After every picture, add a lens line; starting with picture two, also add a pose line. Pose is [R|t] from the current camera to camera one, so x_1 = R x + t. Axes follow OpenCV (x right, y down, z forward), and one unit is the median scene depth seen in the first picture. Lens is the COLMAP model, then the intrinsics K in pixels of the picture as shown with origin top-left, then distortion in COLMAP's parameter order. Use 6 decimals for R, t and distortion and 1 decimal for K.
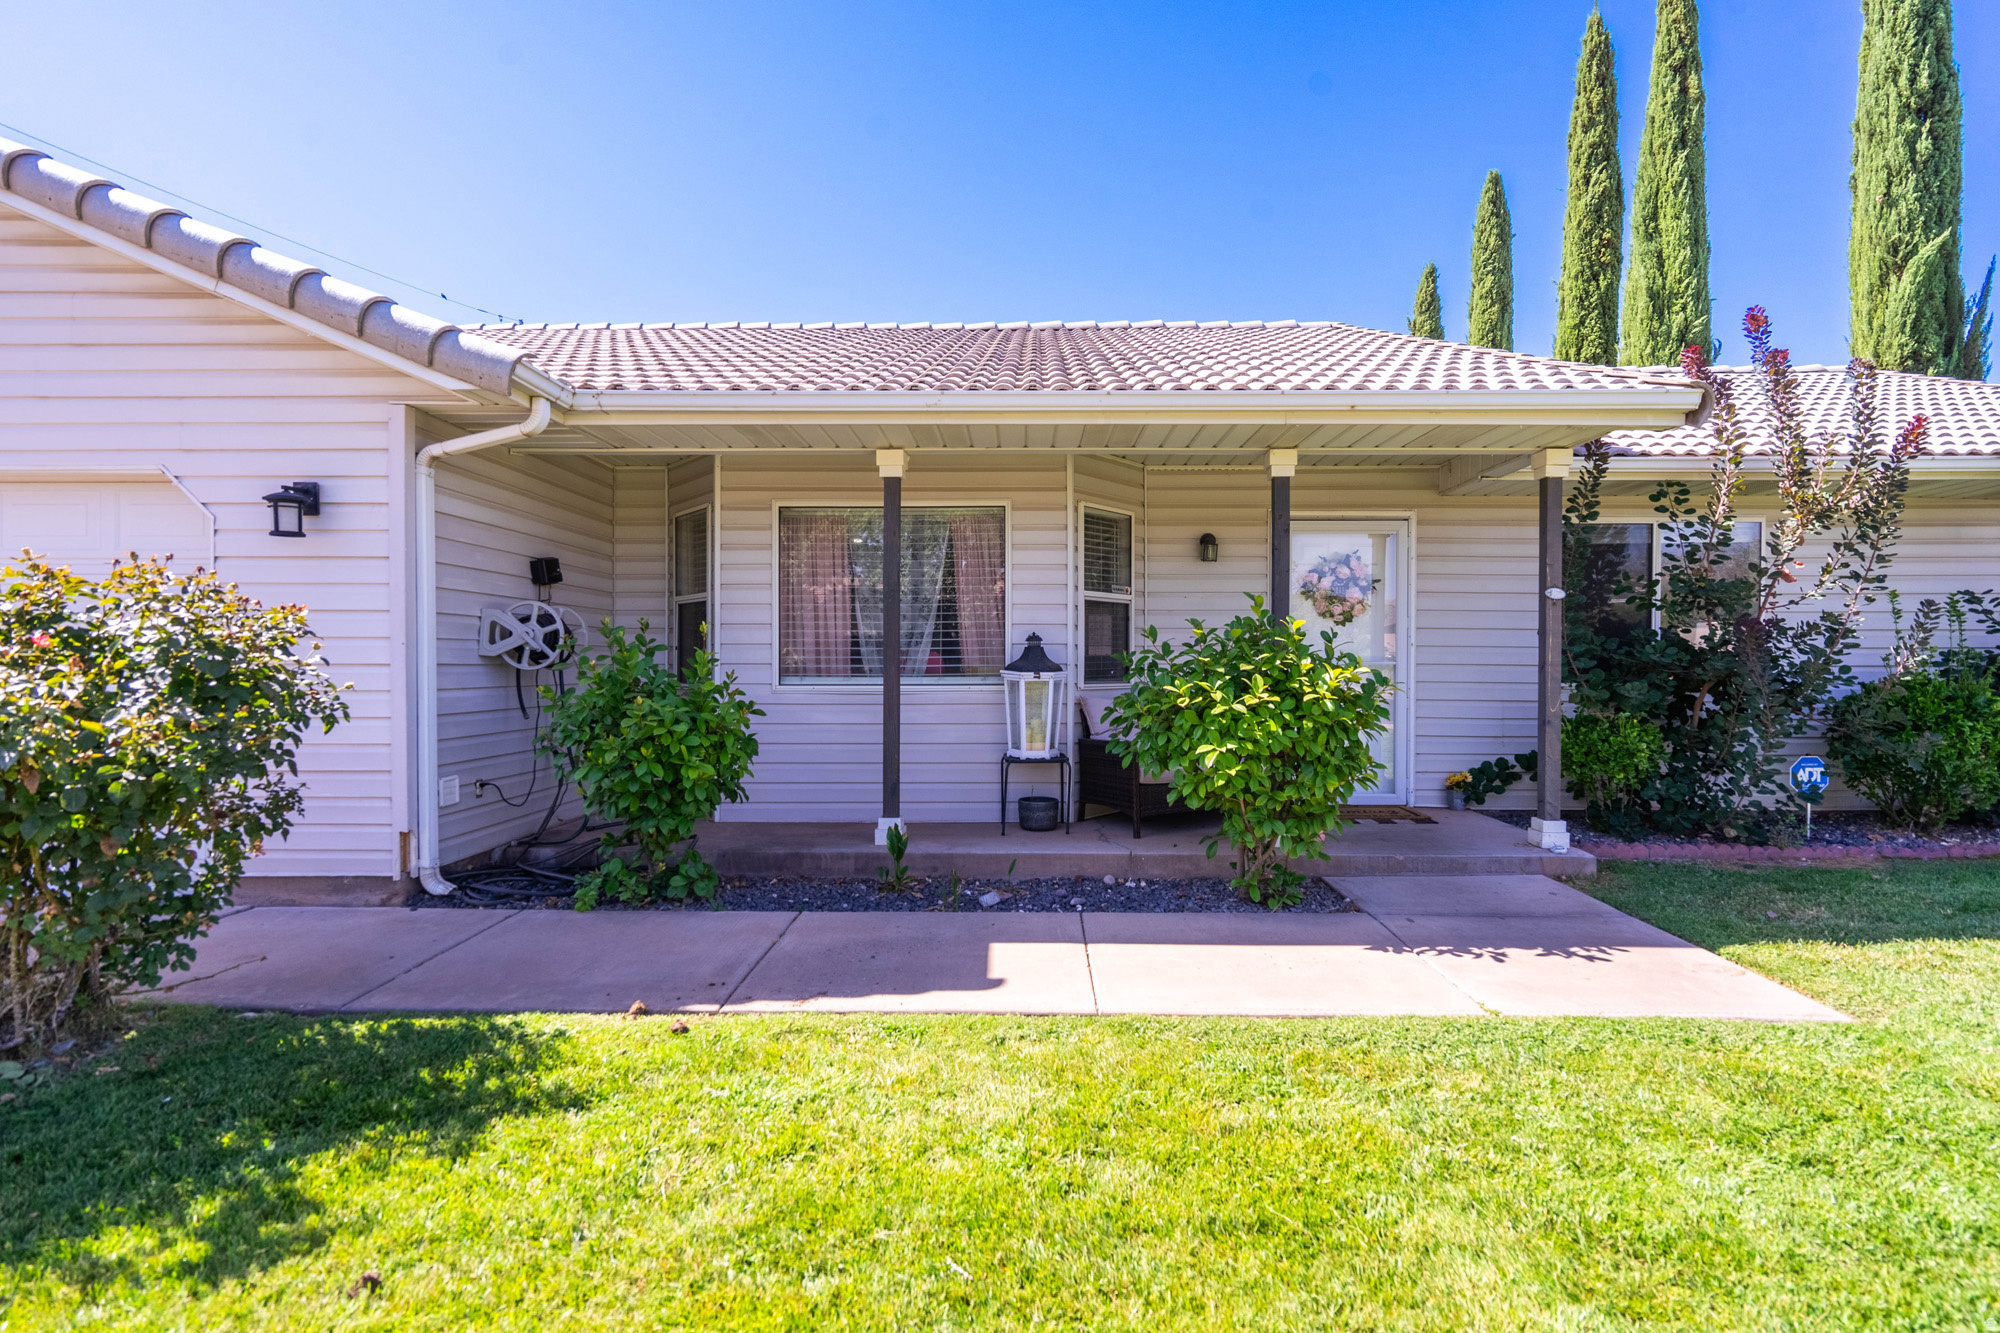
lens RADIAL K [[941.7, 0, 1019.4], [0, 941.7, 672.8], [0, 0, 1]] dist [0.001192, 0.000120]
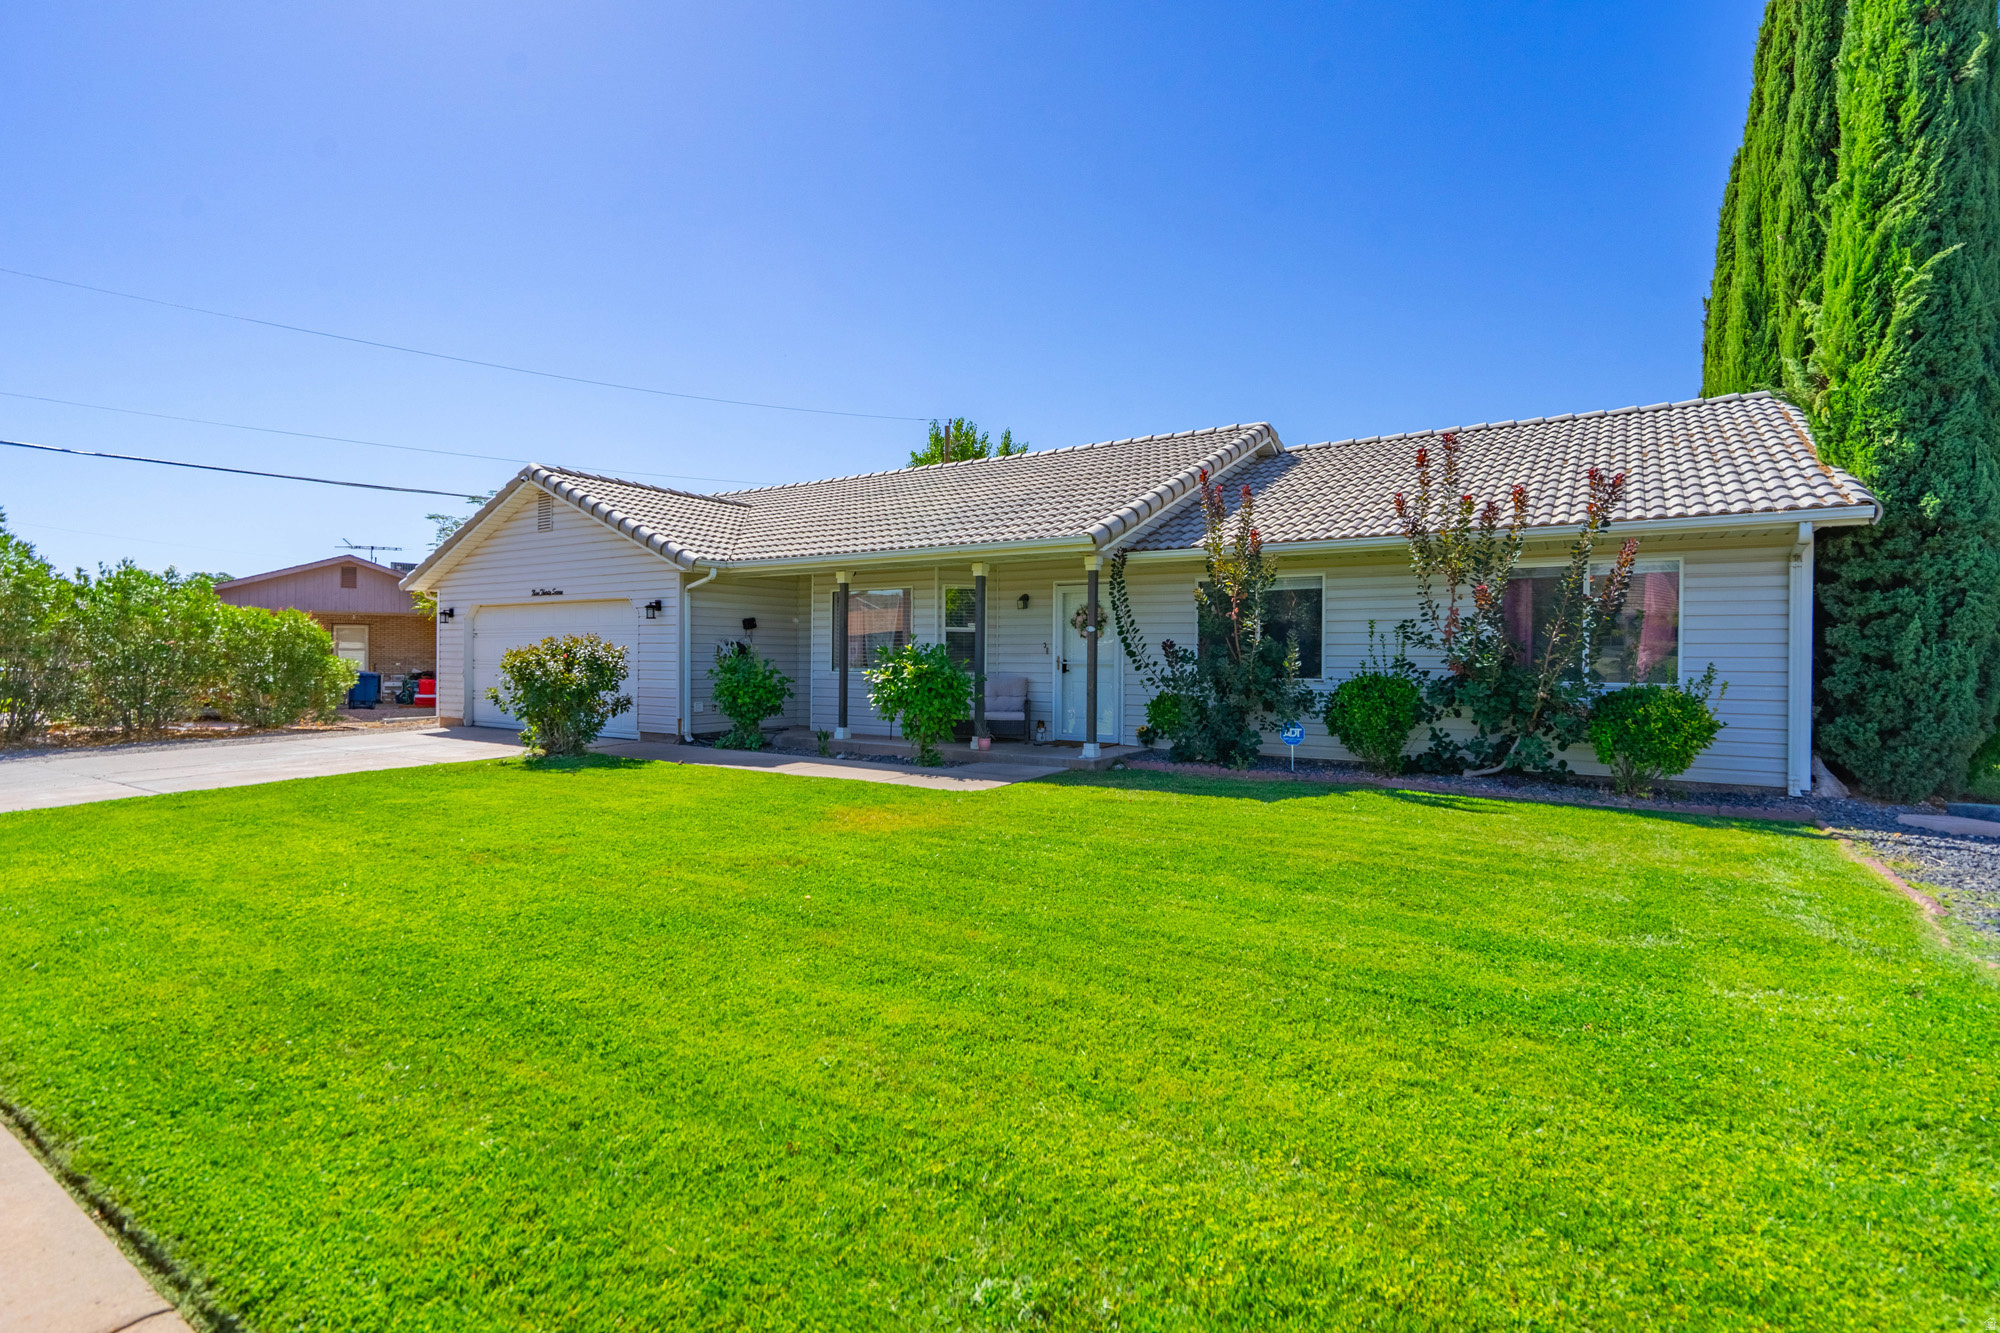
lens RADIAL K [[941.8, 0, 1000.0], [0, 941.8, 666.5], [0, 0, 1]] dist [-0.001000, 0.000160]
pose [[0.842377, 0.009495, -0.538805, 1.175246], [-0.010074, 0.999948, 0.001871, -0.005671], [0.538794, 0.003852, 0.842428, -0.617634]]
